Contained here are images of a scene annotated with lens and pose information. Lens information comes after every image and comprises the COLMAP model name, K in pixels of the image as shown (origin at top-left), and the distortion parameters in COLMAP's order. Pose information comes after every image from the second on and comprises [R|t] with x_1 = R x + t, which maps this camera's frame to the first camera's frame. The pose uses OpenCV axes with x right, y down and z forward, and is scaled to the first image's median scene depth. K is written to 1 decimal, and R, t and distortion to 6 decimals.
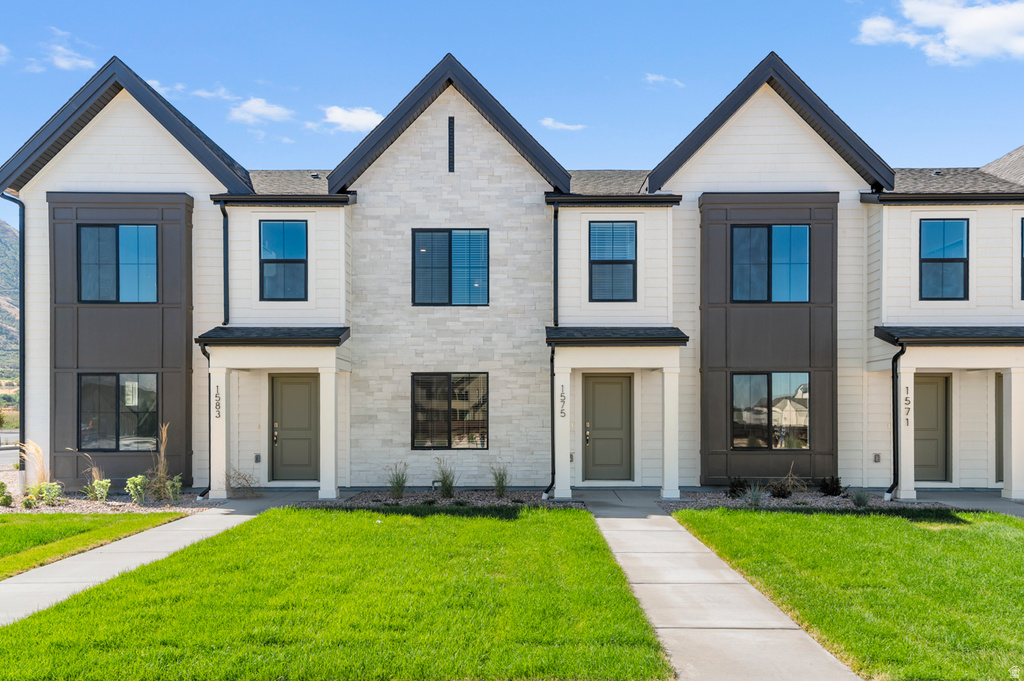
lens RADIAL K [[670.9, 0, 512.9], [0, 670.9, 363.4], [0, 0, 1]] dist [0.017766, 0.000826]
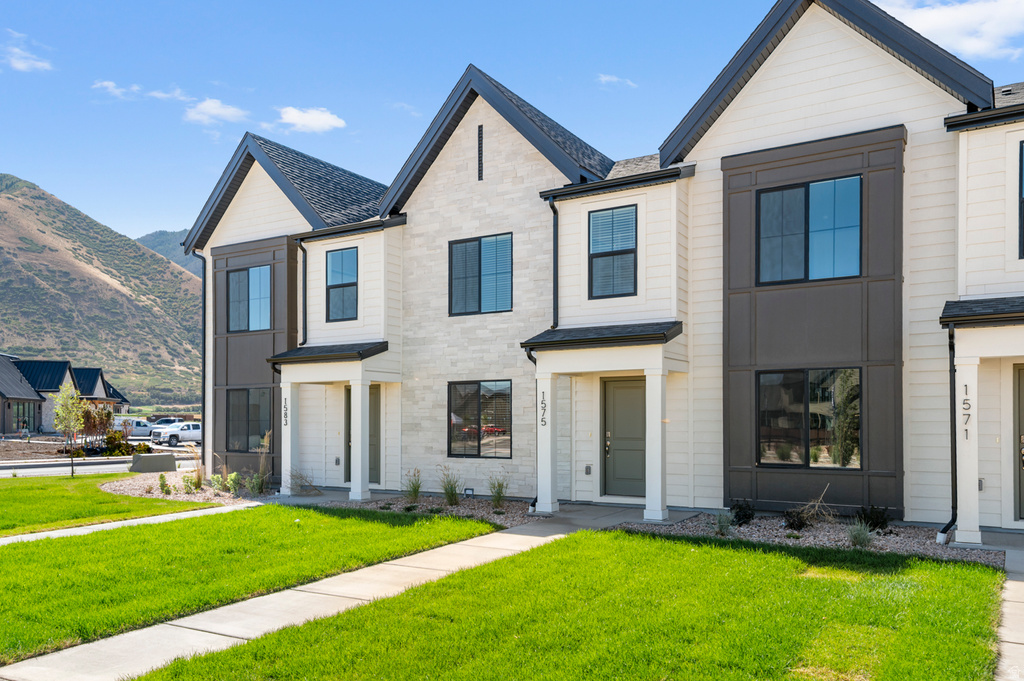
lens RADIAL K [[816.9, 0, 512.0], [0, 816.9, 340.5], [0, 0, 1]] dist [0.047038, -0.002104]
pose [[0.842002, -0.053728, -0.536792, 0.597192], [0.040965, 0.998523, -0.035687, -0.000573], [0.537916, 0.008059, 0.842960, -0.001998]]
